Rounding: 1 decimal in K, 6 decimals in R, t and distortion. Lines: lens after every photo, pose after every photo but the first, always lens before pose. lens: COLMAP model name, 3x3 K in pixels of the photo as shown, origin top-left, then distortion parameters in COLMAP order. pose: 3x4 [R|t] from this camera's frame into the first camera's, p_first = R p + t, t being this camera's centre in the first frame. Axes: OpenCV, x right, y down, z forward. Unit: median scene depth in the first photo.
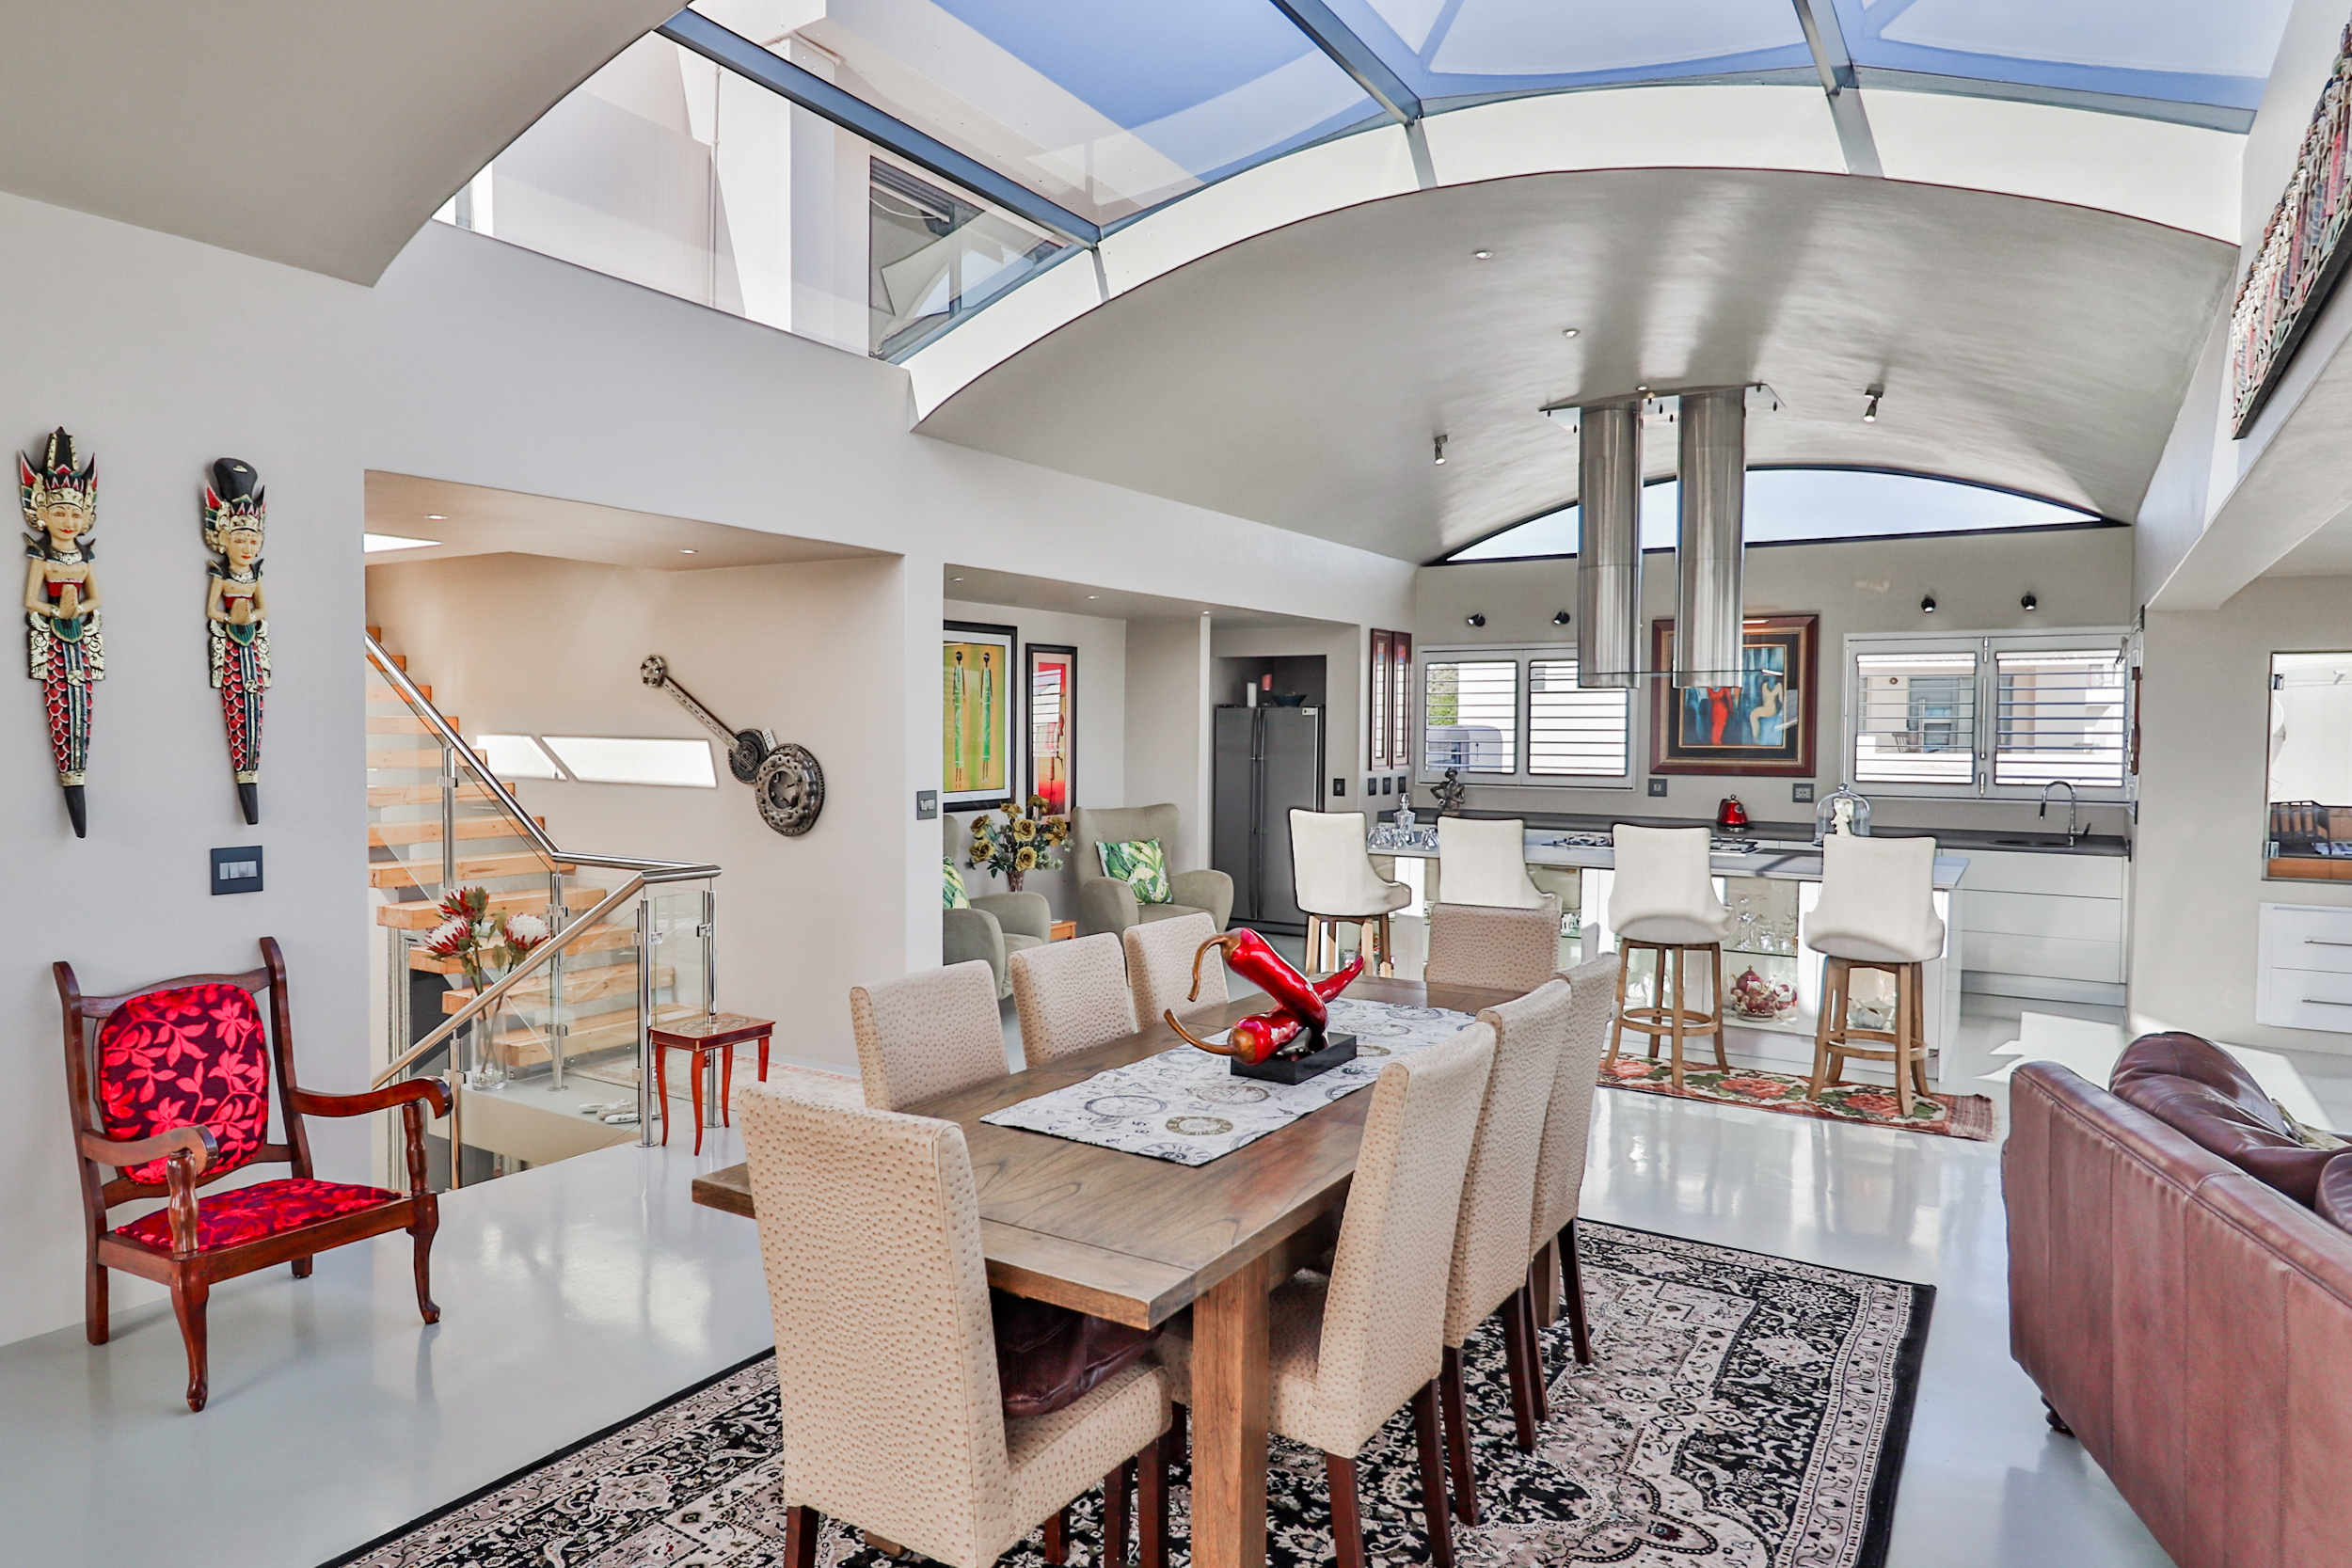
lens RADIAL K [[1391.5, 0, 1173.6], [0, 1391.5, 767.2], [0, 0, 1]] dist [0.005593, -0.012324]
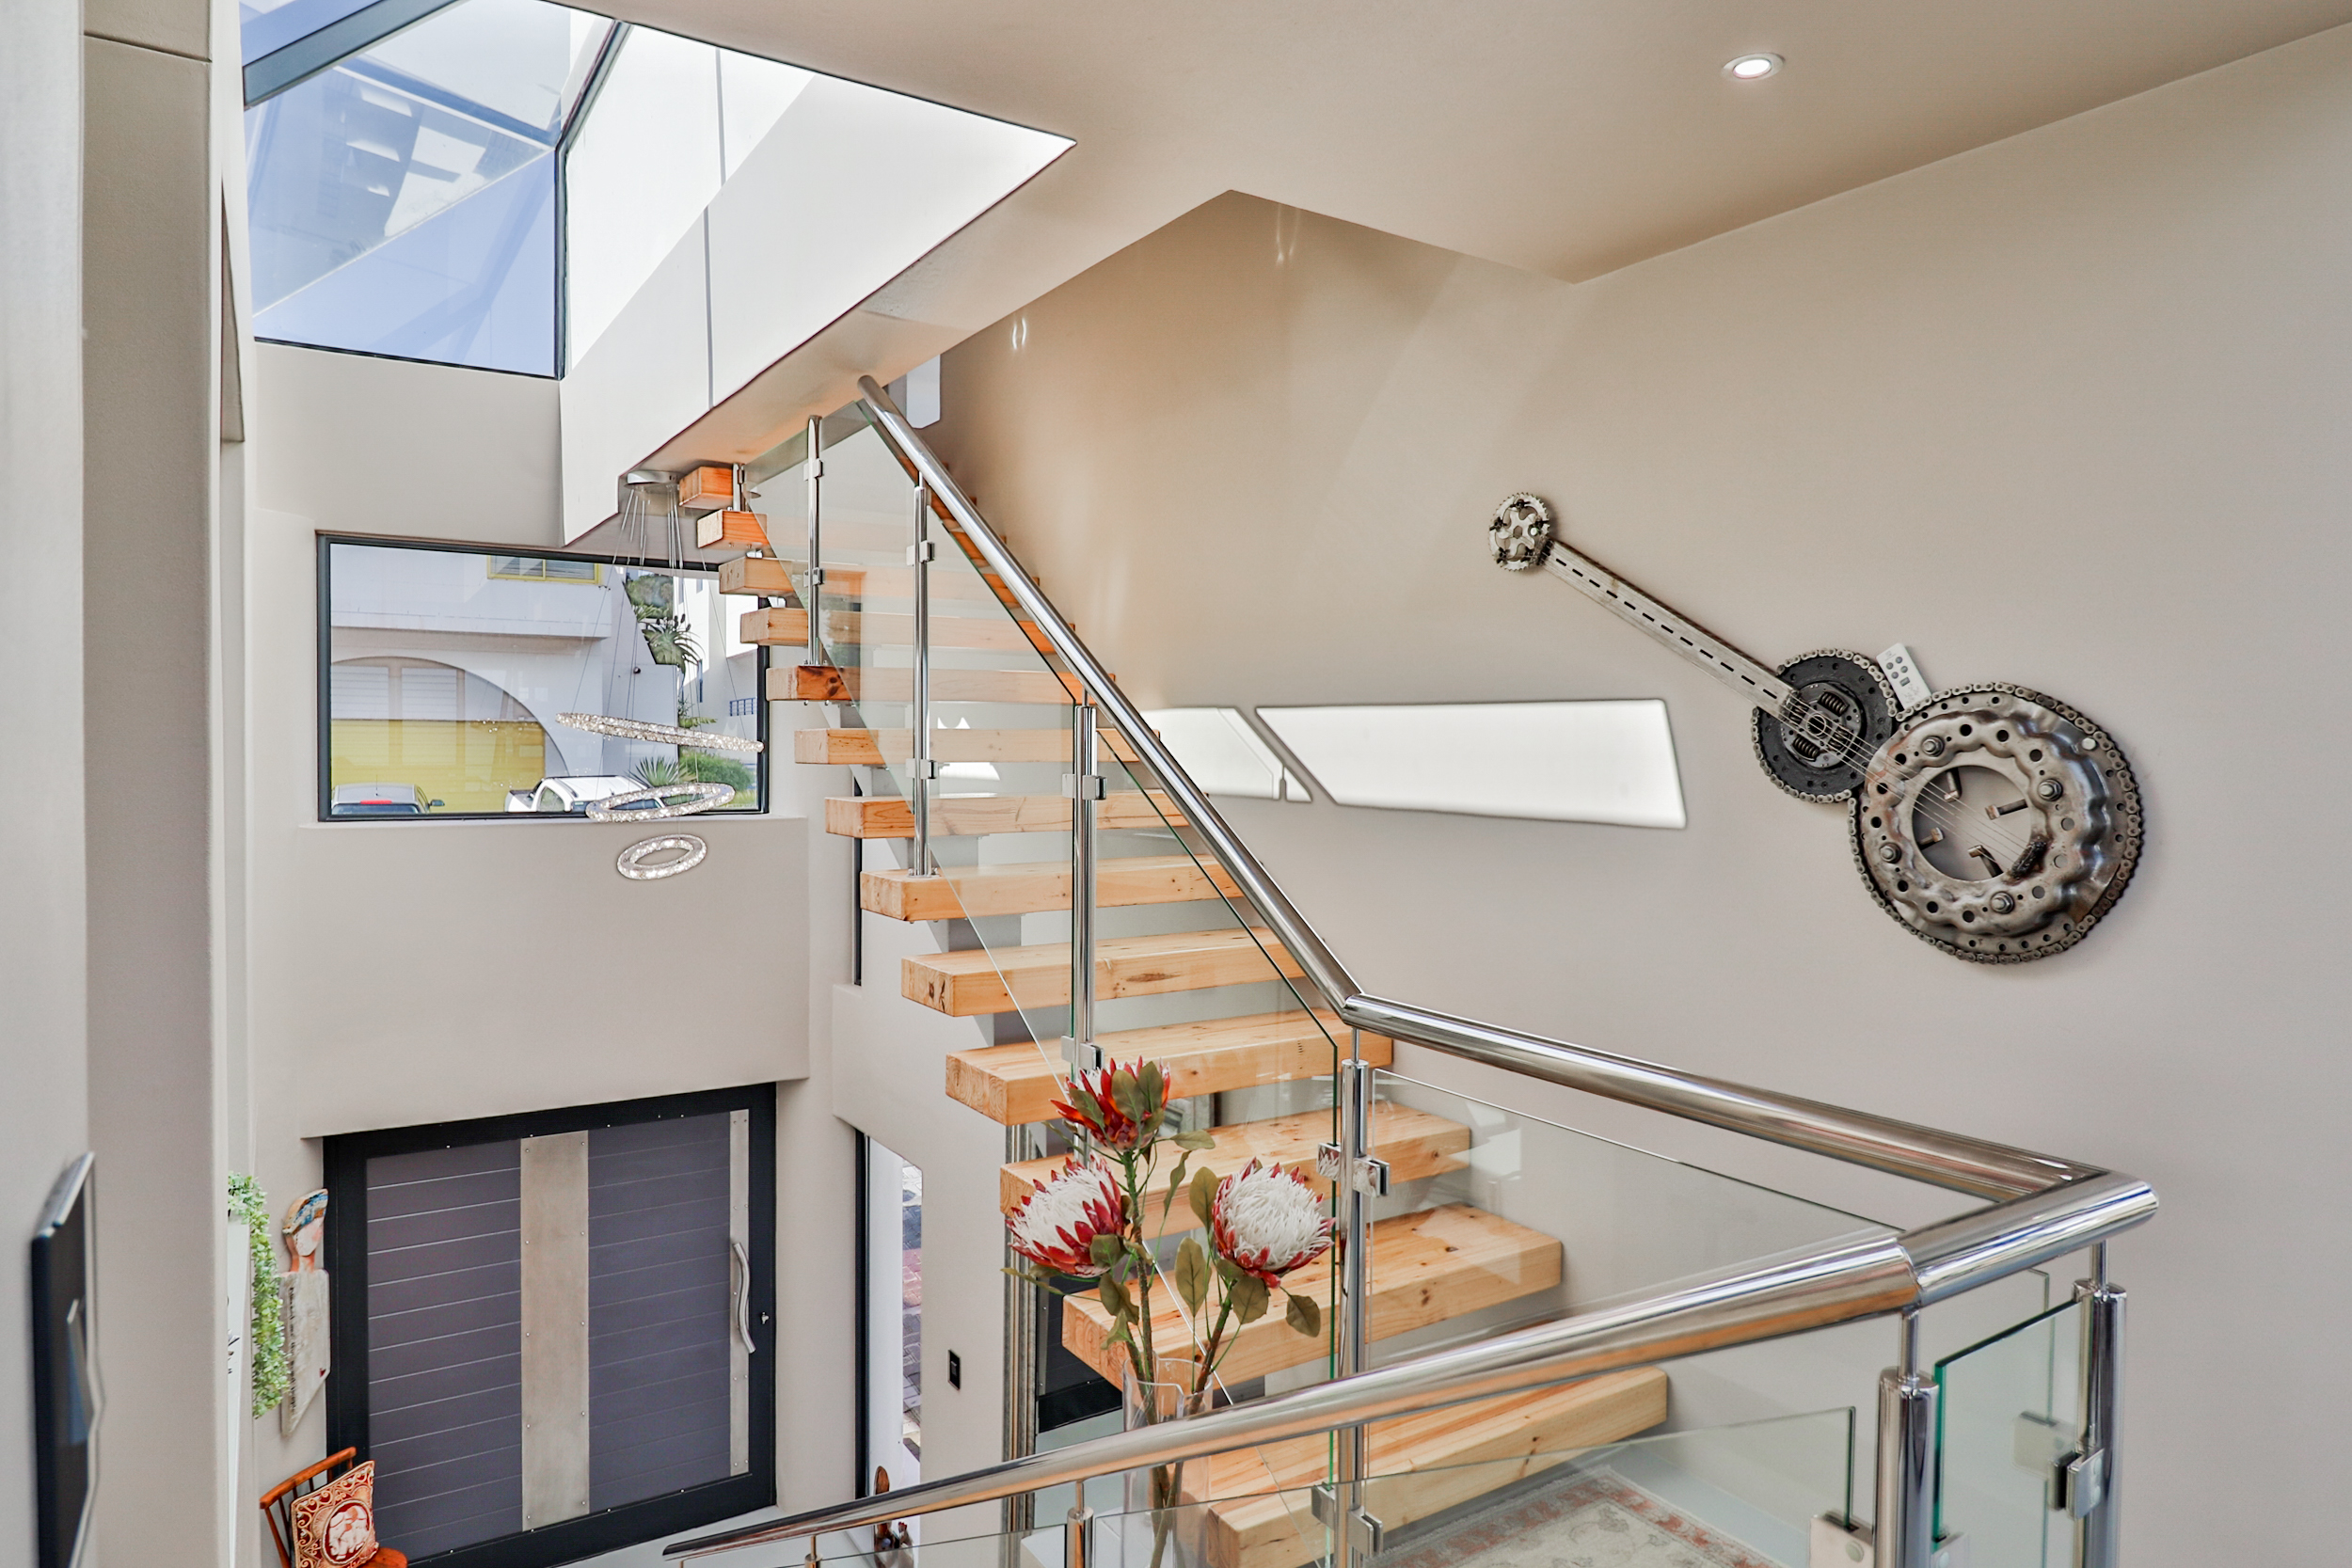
lens RADIAL K [[1391.5, 0, 1174.8], [0, 1391.5, 779.3], [0, 0, 1]] dist [0.005593, -0.012324]
pose [[0.901744, 0.009108, -0.432174, -0.405927], [-0.011859, 0.999923, -0.003671, 0.012177], [0.432107, 0.008435, 0.901783, 0.816779]]
